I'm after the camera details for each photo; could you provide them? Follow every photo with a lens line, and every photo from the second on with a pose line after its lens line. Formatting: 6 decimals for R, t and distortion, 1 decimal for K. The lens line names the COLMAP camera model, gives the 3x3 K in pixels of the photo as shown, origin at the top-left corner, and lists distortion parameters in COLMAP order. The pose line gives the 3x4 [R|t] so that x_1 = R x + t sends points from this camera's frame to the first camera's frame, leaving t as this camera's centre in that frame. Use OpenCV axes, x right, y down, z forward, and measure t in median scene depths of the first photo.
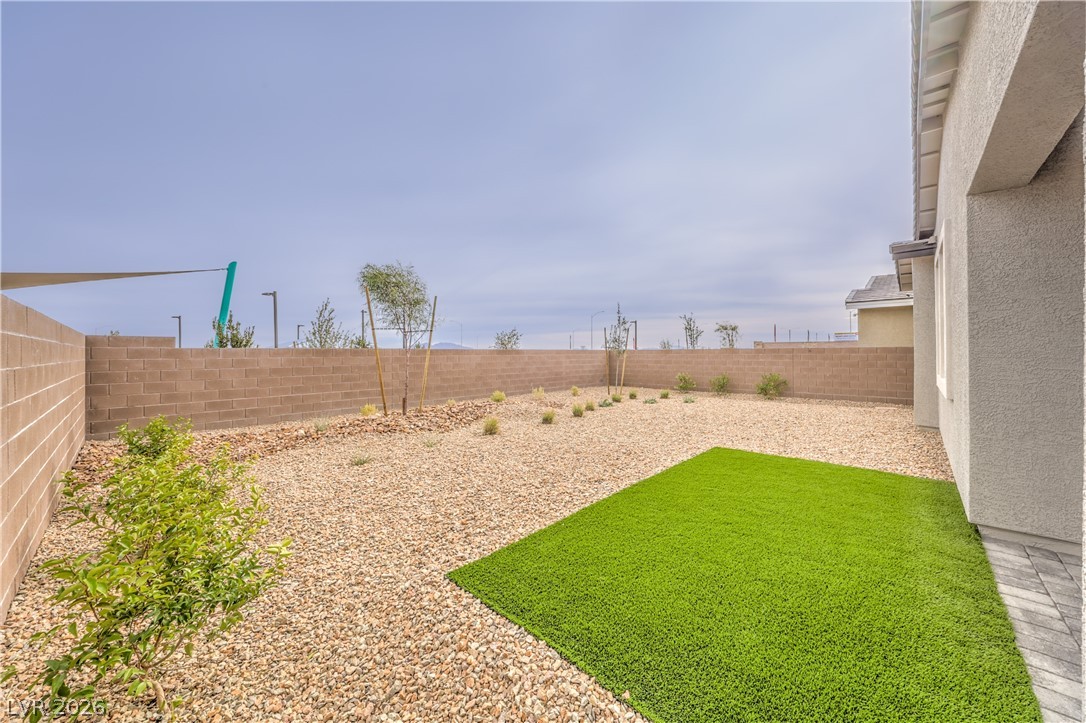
lens RADIAL K [[392.7, 0, 541.2], [0, 392.7, 350.4], [0, 0, 1]] dist [0.001163, 0.000168]
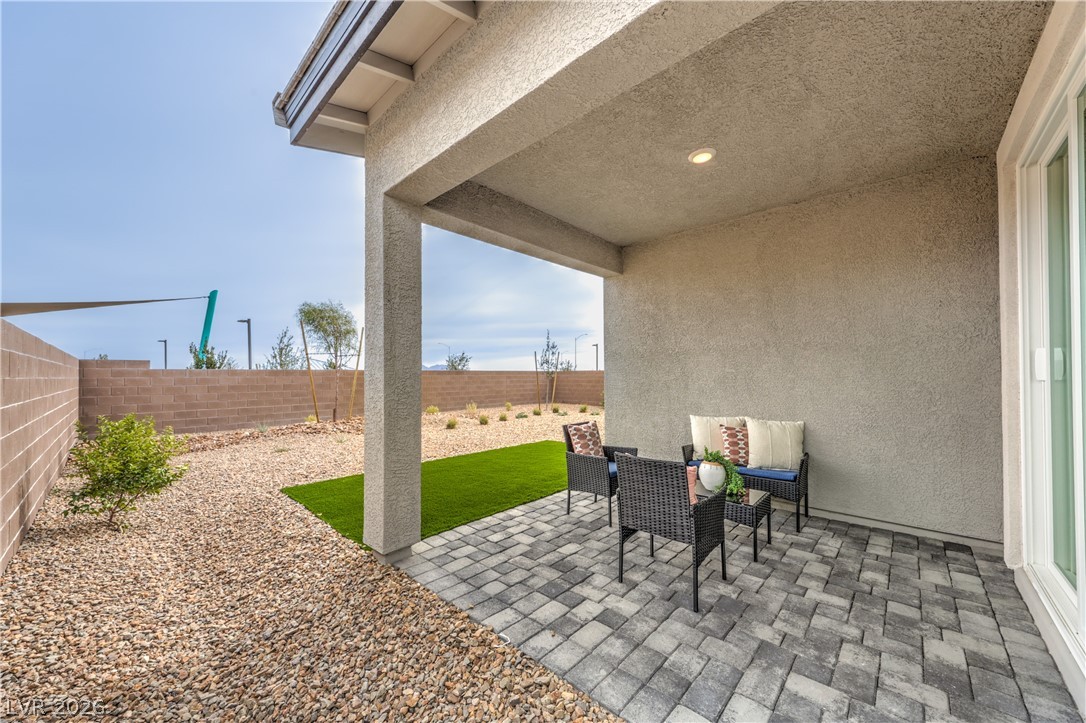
lens RADIAL K [[395.2, 0, 542.9], [0, 395.2, 370.0], [0, 0, 1]] dist [0.000937, 0.000070]
pose [[0.999939, -0.001567, 0.010898, 0.244506], [0.001638, 0.999978, -0.006429, 0.005167], [-0.010887, 0.006447, 0.999920, -0.220120]]
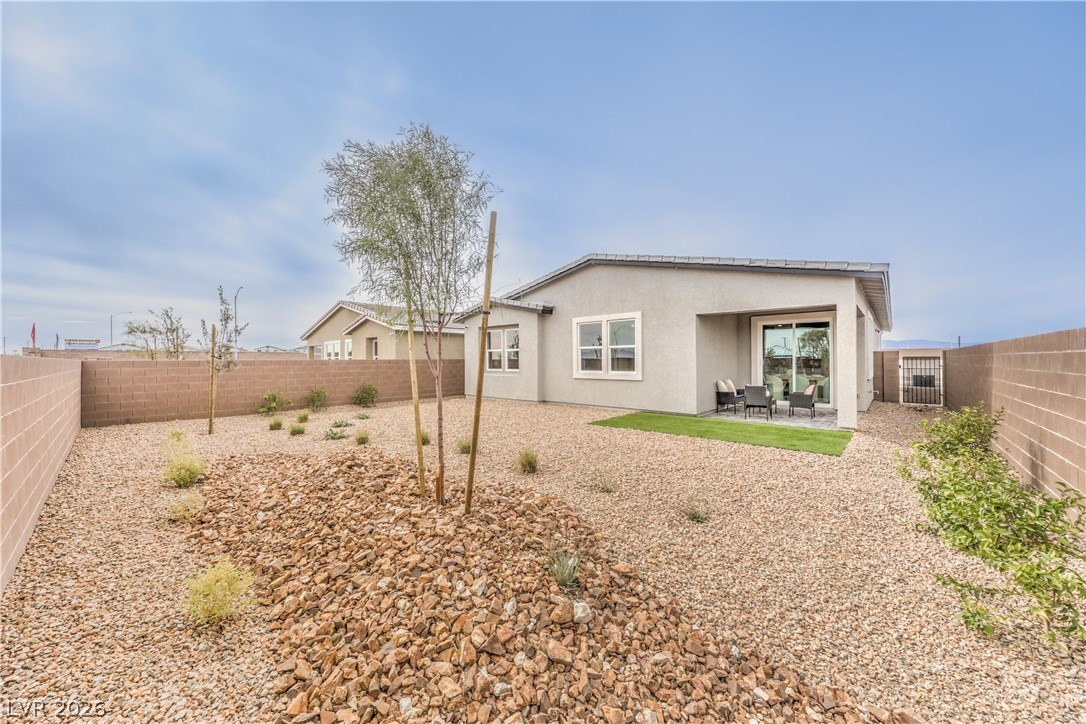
lens RADIAL K [[392.7, 0, 541.2], [0, 392.7, 350.9], [0, 0, 1]] dist [0.001163, 0.000168]
pose [[-0.013271, 0.027000, 0.999547, -0.661970], [0.001361, 0.999635, -0.026985, 0.000663], [-0.999911, 0.001002, -0.013303, 0.702962]]
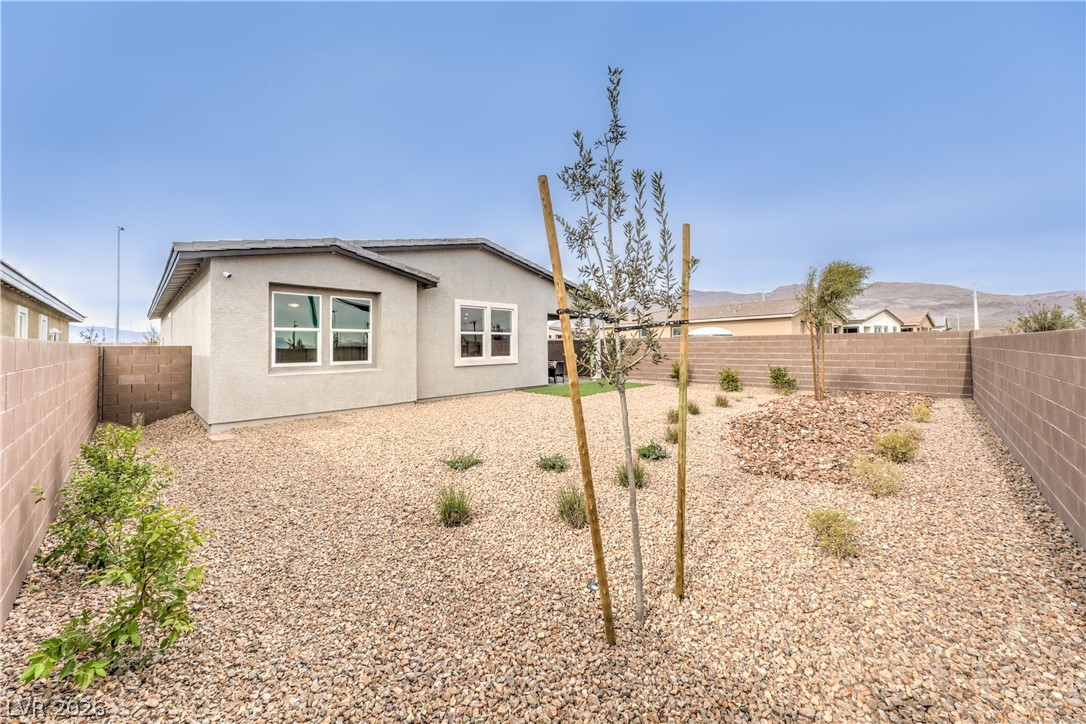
lens RADIAL K [[395.2, 0, 542.9], [0, 395.2, 370.5], [0, 0, 1]] dist [0.000937, 0.000070]
pose [[-0.999820, 0.013641, 0.013202, 0.335977], [0.014322, 0.998494, 0.052950, 0.008866], [-0.012460, 0.053130, -0.998510, 1.711125]]
